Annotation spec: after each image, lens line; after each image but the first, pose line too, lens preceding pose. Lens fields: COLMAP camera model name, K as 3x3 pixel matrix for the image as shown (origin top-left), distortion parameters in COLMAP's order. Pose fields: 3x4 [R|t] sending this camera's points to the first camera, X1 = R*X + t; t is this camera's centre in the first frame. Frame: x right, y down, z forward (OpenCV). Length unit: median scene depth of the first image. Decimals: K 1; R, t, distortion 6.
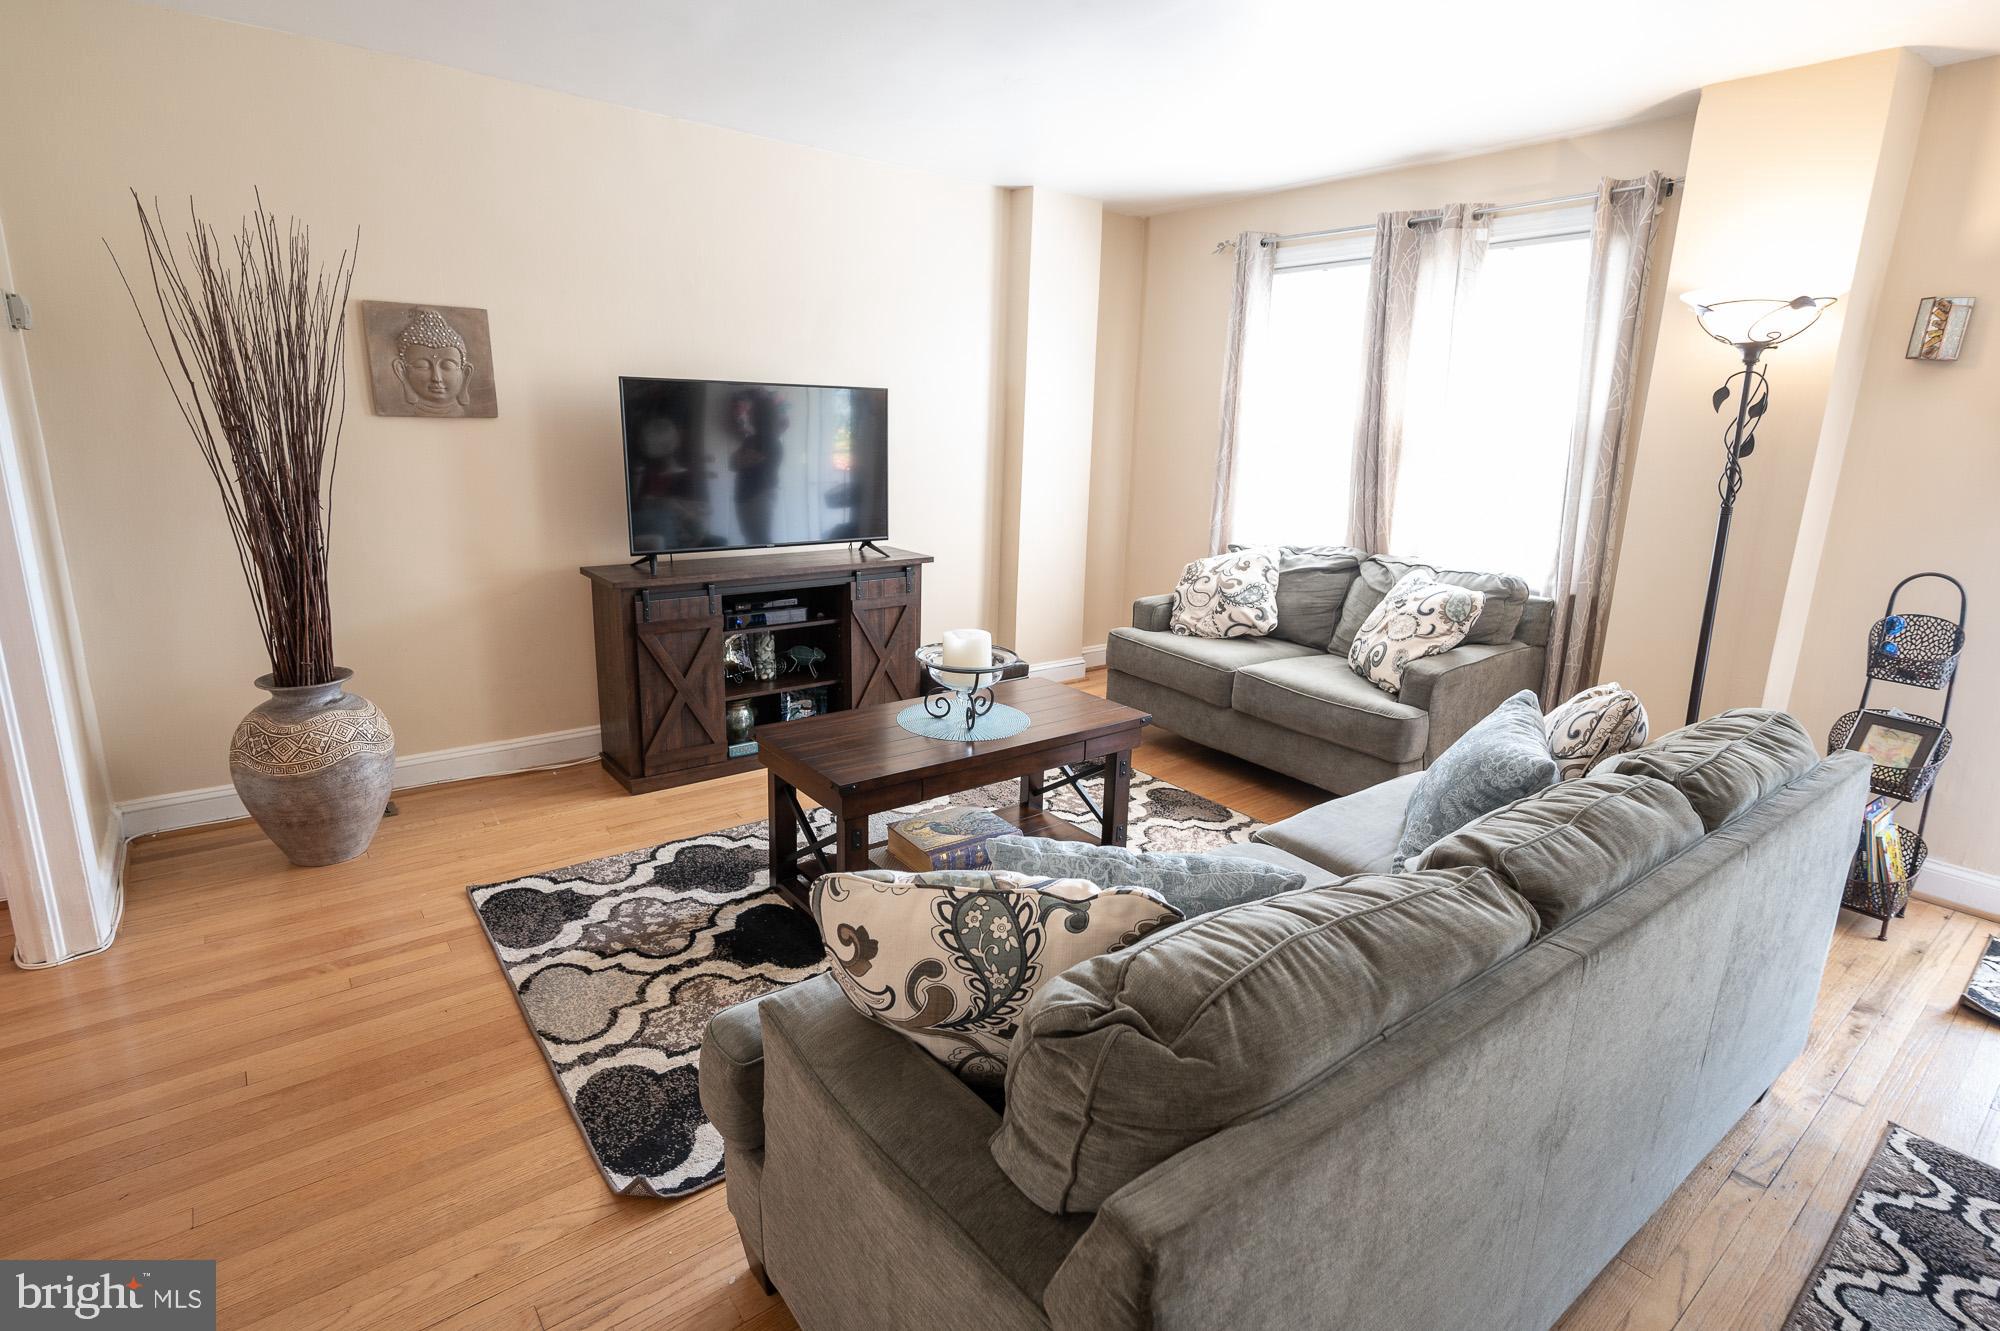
lens RADIAL K [[981.9, 0, 1002.9], [0, 981.9, 652.8], [0, 0, 1]] dist [-0.001905, 0.001059]
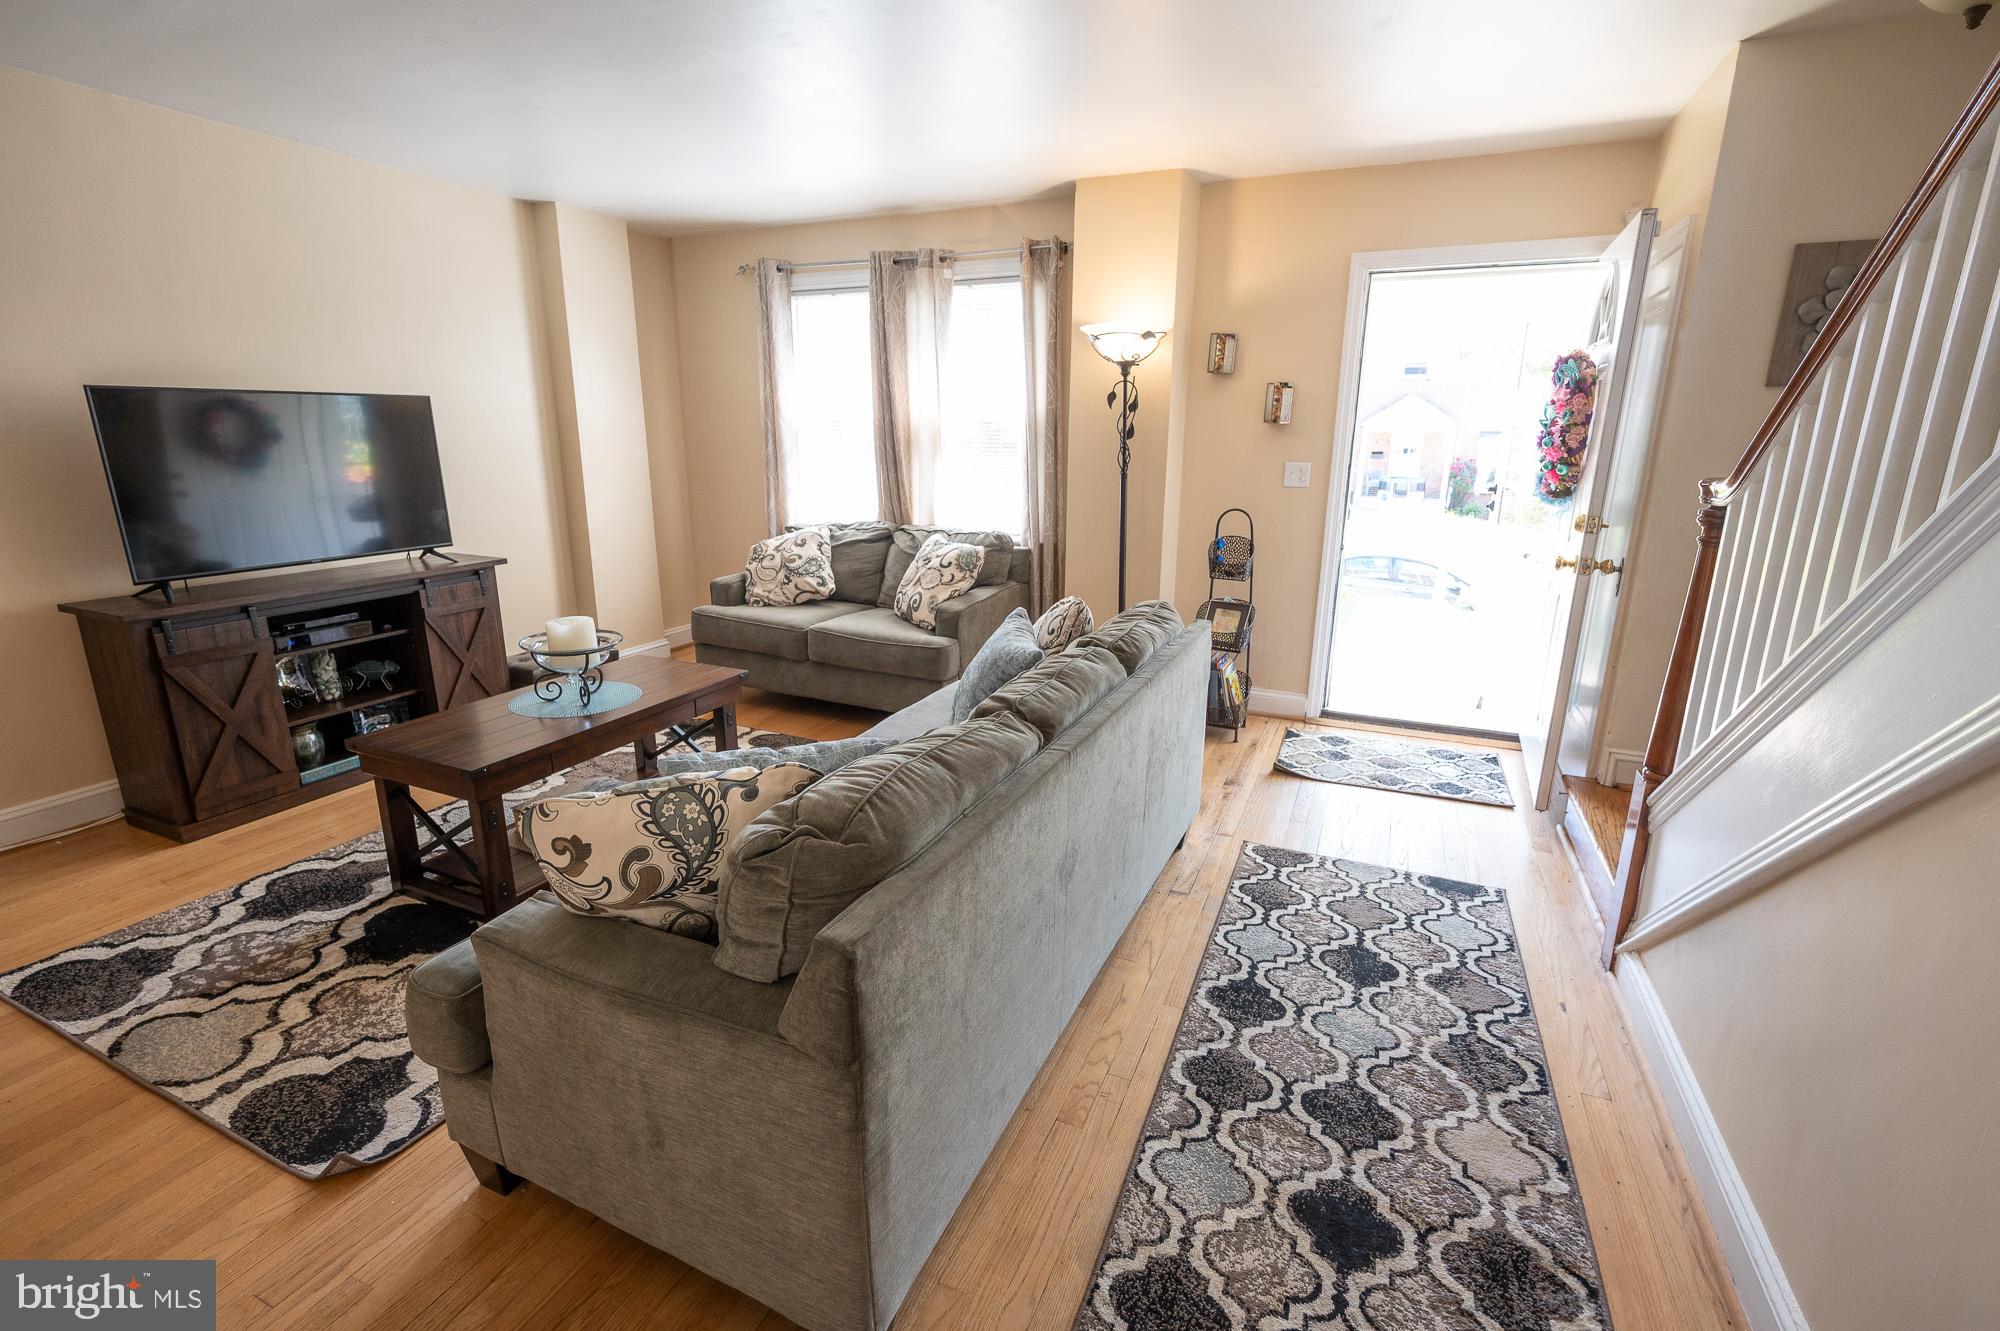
lens RADIAL K [[881.7, 0, 999.9], [0, 881.7, 655.9], [0, 0, 1]] dist [0.001594, -0.000689]
pose [[0.885453, -0.138123, 0.443729, -0.053662], [0.125025, 0.990409, 0.058808, 0.022059], [-0.447596, 0.003406, 0.894230, -0.101948]]
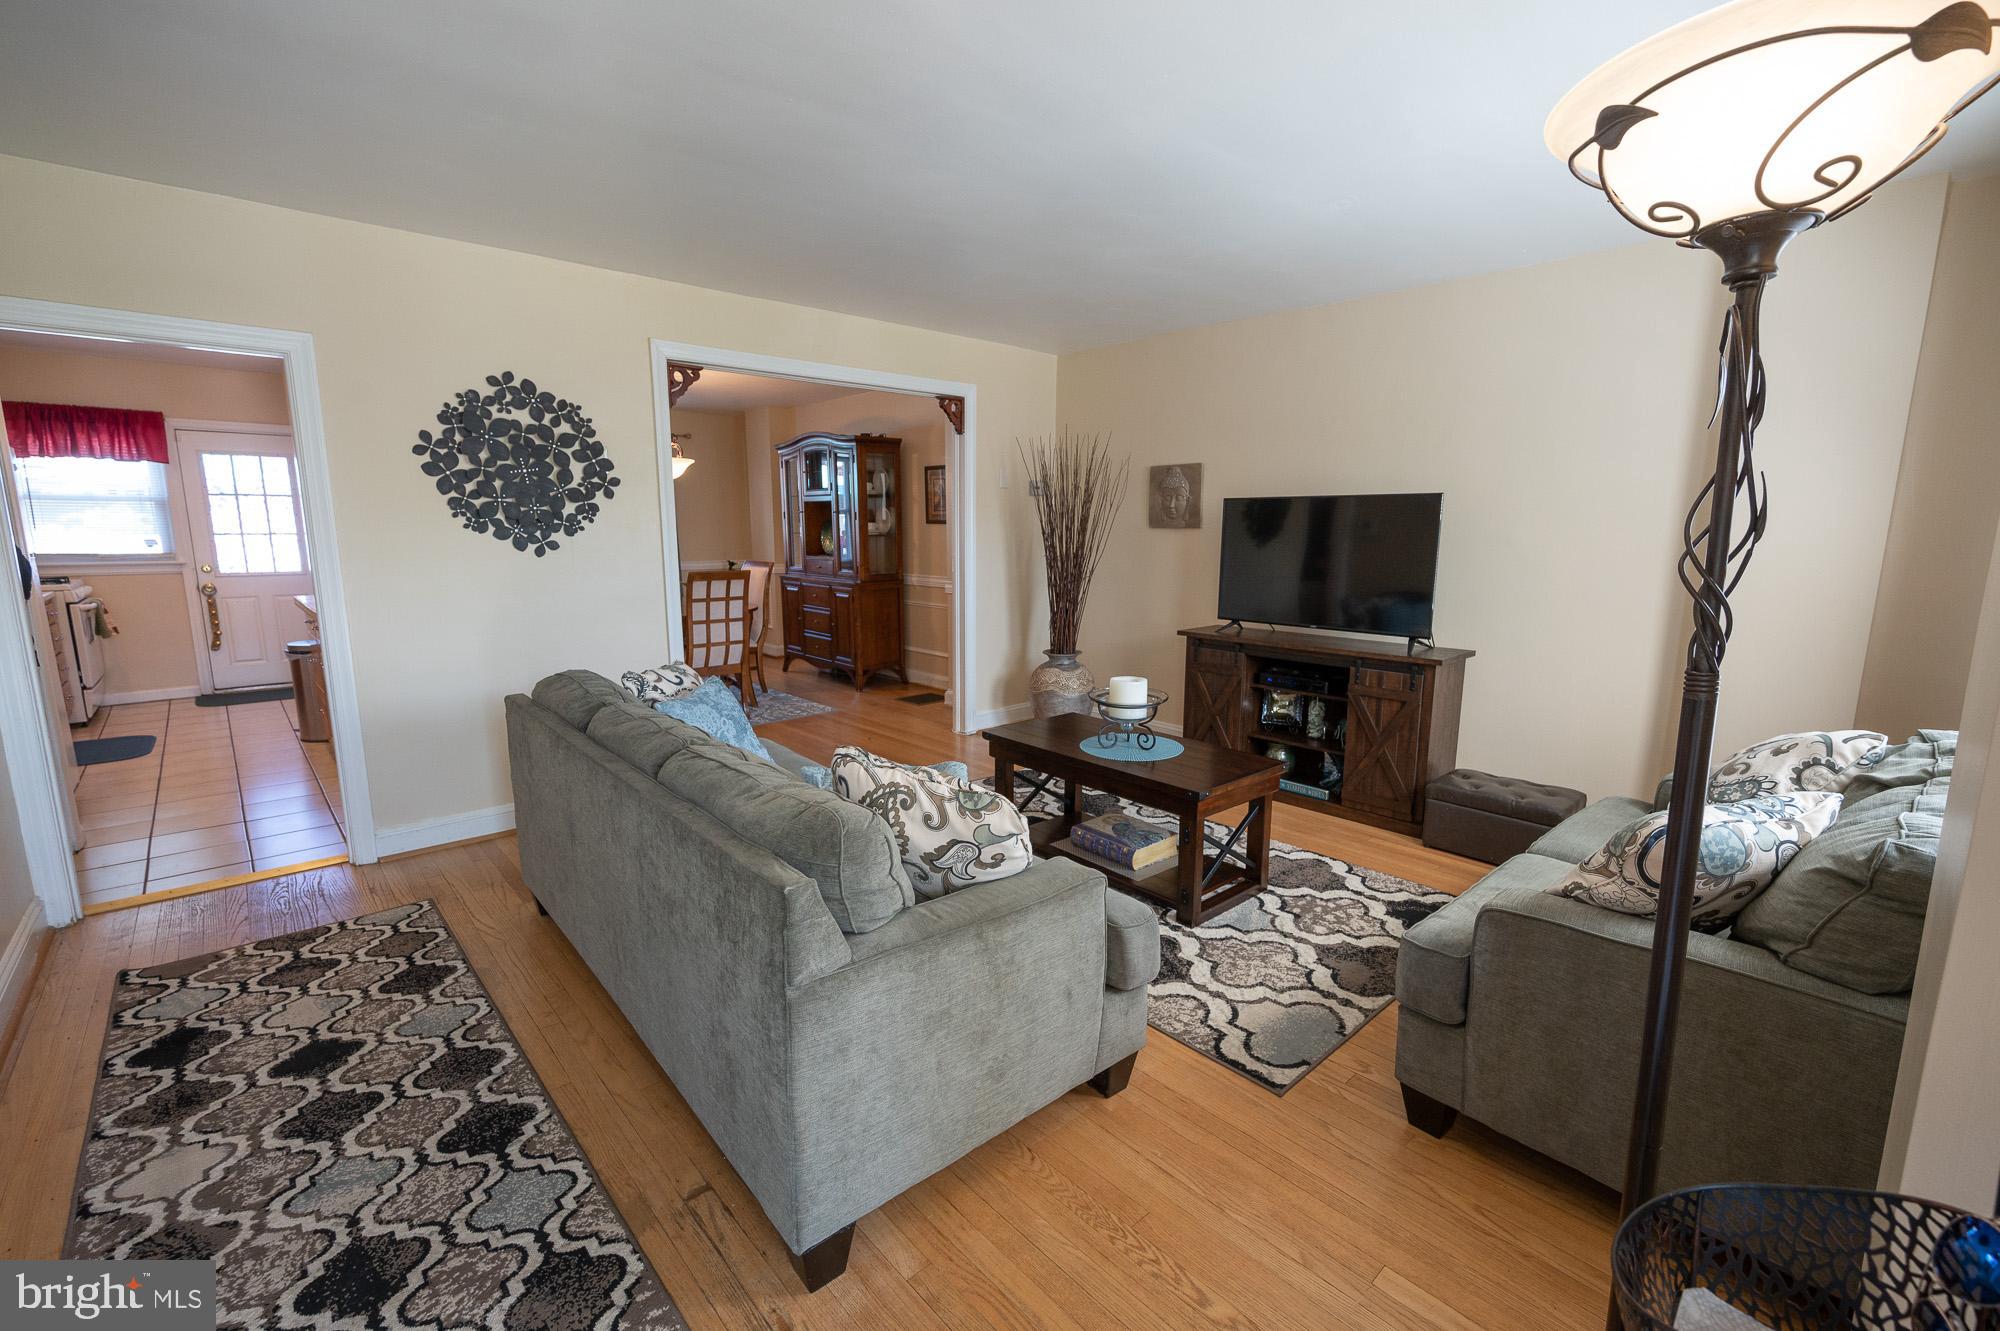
lens RADIAL K [[841.6, 0, 1006.8], [0, 841.6, 664.2], [0, 0, 1]] dist [-0.001789, -0.000595]
pose [[0.070941, 0.135735, -0.988202, 1.050911], [-0.236933, 0.964637, 0.115490, -0.127867], [0.968932, 0.225945, 0.100593, 0.724876]]
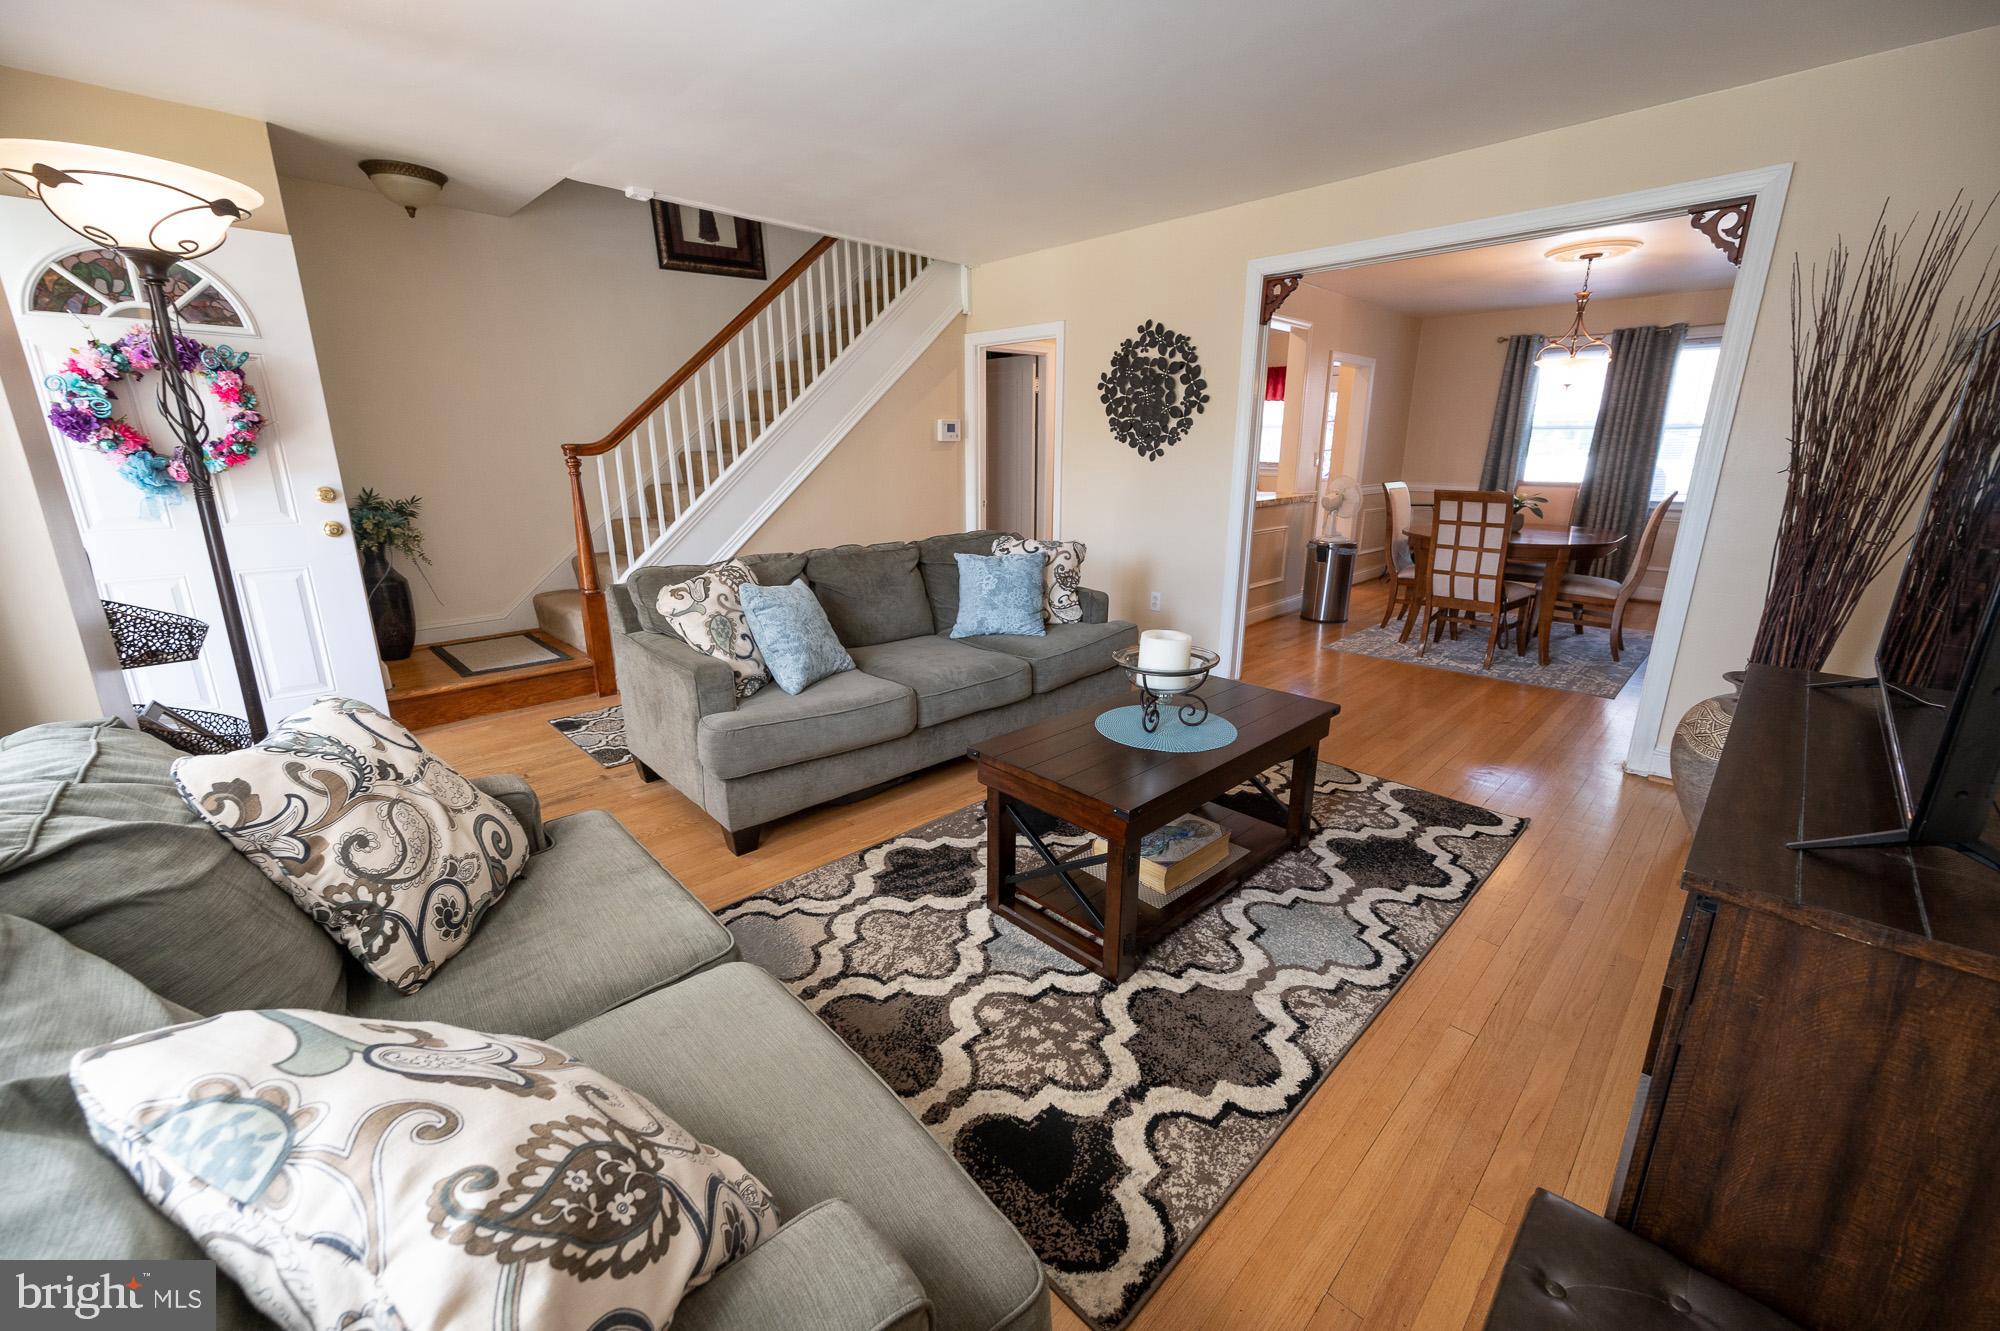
lens RADIAL K [[783.6, 0, 997.8], [0, 783.6, 662.1], [0, 0, 1]] dist [-0.001092, -0.000017]
pose [[-0.993603, -0.000963, -0.112923, 0.213674], [-0.055340, 0.875813, 0.479467, -0.353888], [0.098438, 0.482649, -0.870264, 1.662757]]
